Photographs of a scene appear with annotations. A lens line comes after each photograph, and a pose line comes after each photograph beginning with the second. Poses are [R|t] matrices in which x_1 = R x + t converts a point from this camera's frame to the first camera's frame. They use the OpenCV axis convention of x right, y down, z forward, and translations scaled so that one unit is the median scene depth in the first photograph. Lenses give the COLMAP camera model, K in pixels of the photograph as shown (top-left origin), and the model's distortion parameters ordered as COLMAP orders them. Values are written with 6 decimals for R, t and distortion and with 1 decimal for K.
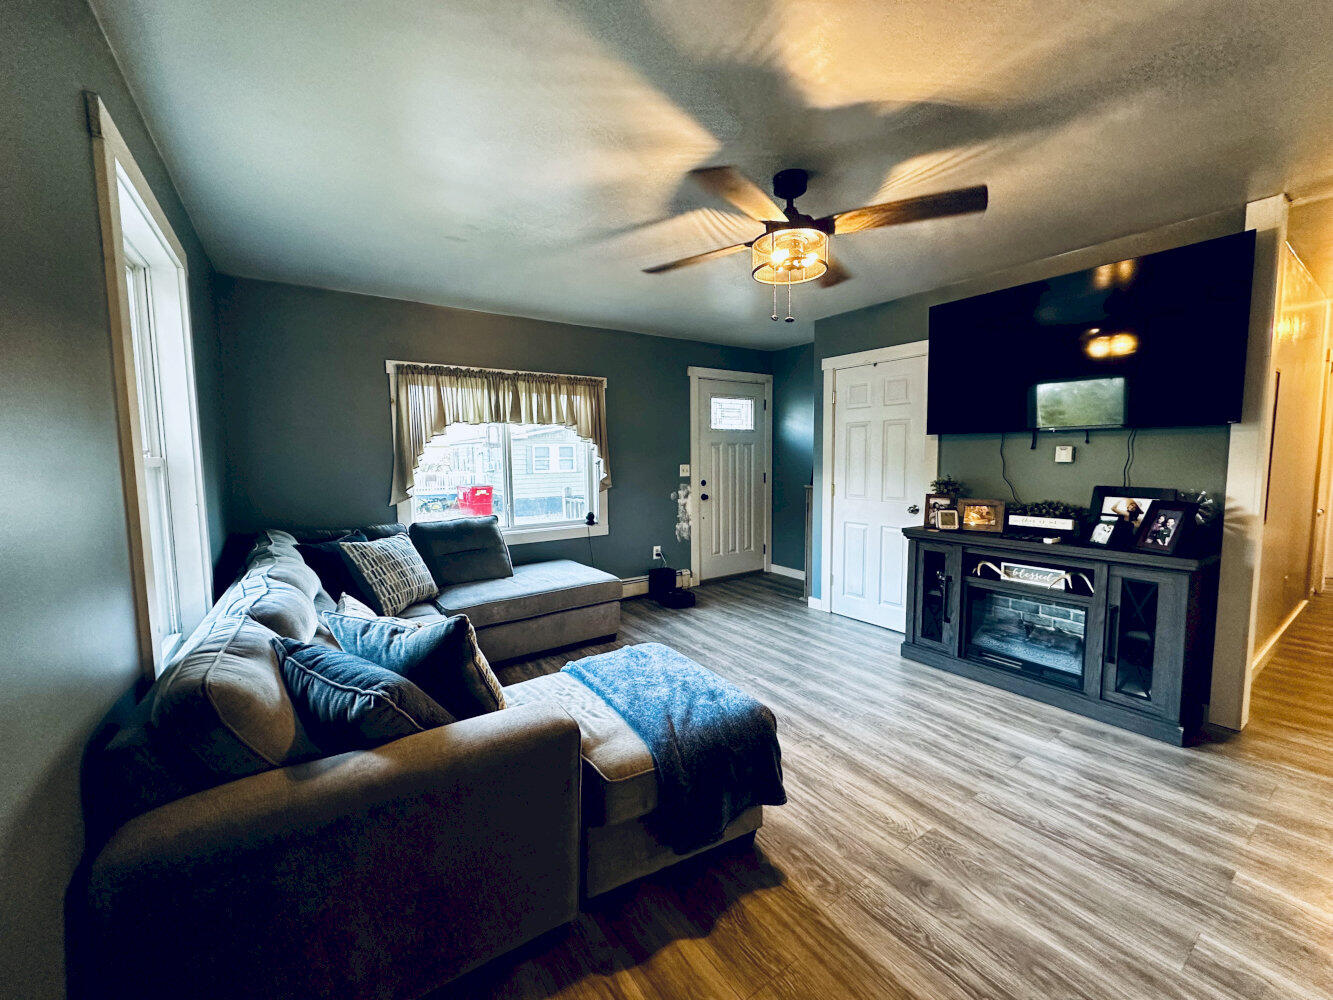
lens RADIAL K [[534.5, 0, 667.9], [0, 534.5, 497.8], [0, 0, 1]] dist [0.000090, -0.000169]
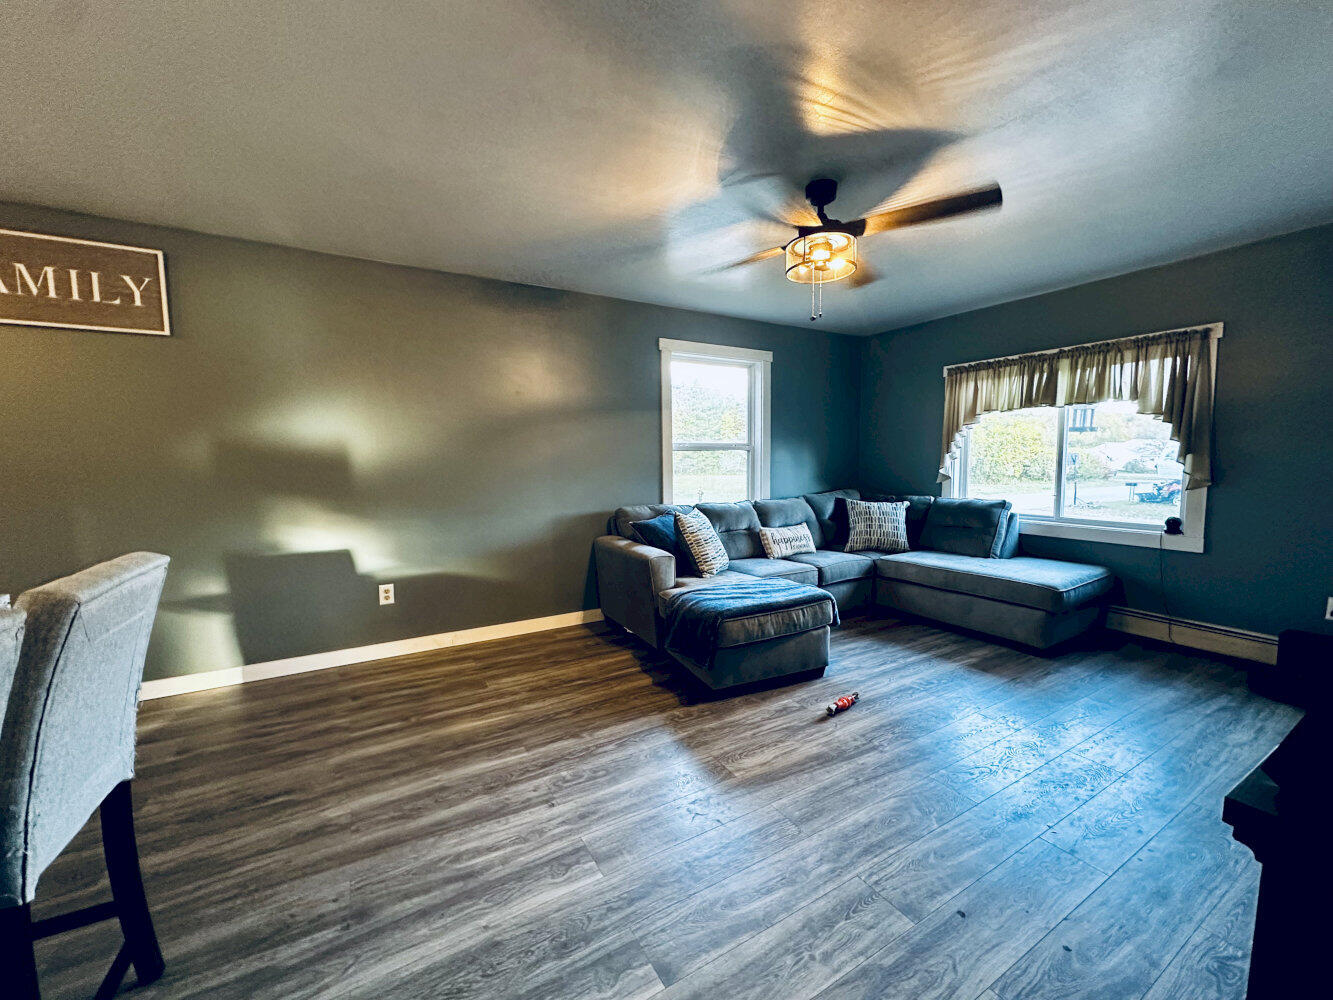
lens RADIAL K [[534.5, 0, 660.8], [0, 534.5, 502.1], [0, 0, 1]] dist [0.000090, -0.000169]
pose [[-0.087947, 0.095582, -0.991529, 0.747844], [-0.069052, 0.992406, 0.101791, -0.022052], [0.993729, 0.077420, -0.080679, 0.429891]]
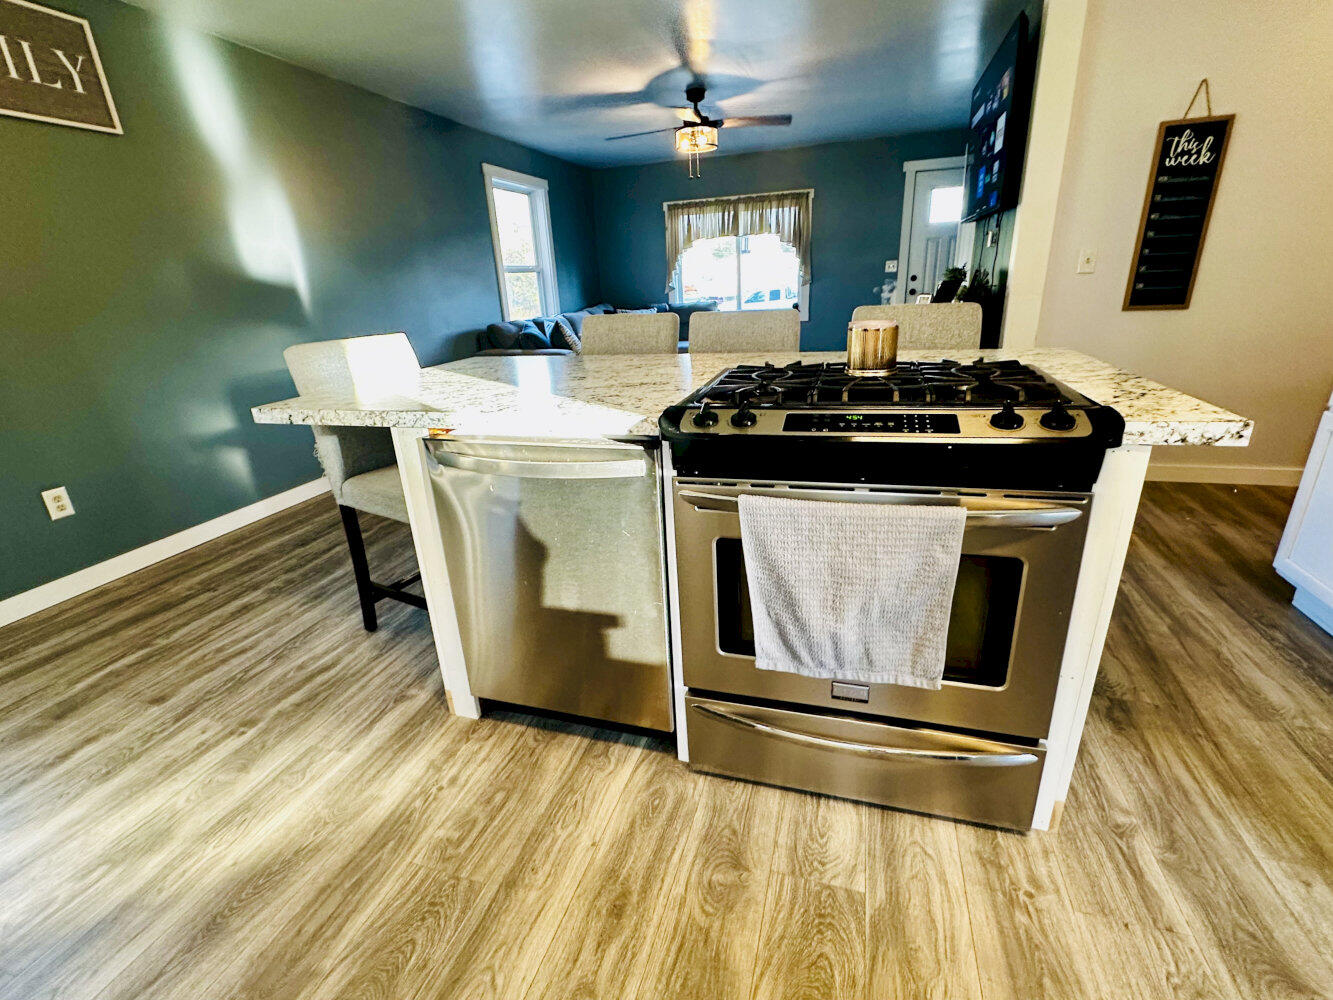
lens RADIAL K [[607.9, 0, 661.0], [0, 607.9, 500.0], [0, 0, 1]] dist [0.009509, -0.000004]
pose [[0.605127, 0.260786, -0.752204, 1.090222], [-0.024082, 0.950391, 0.310124, 0.039099], [0.795764, -0.169550, 0.581388, -0.276354]]
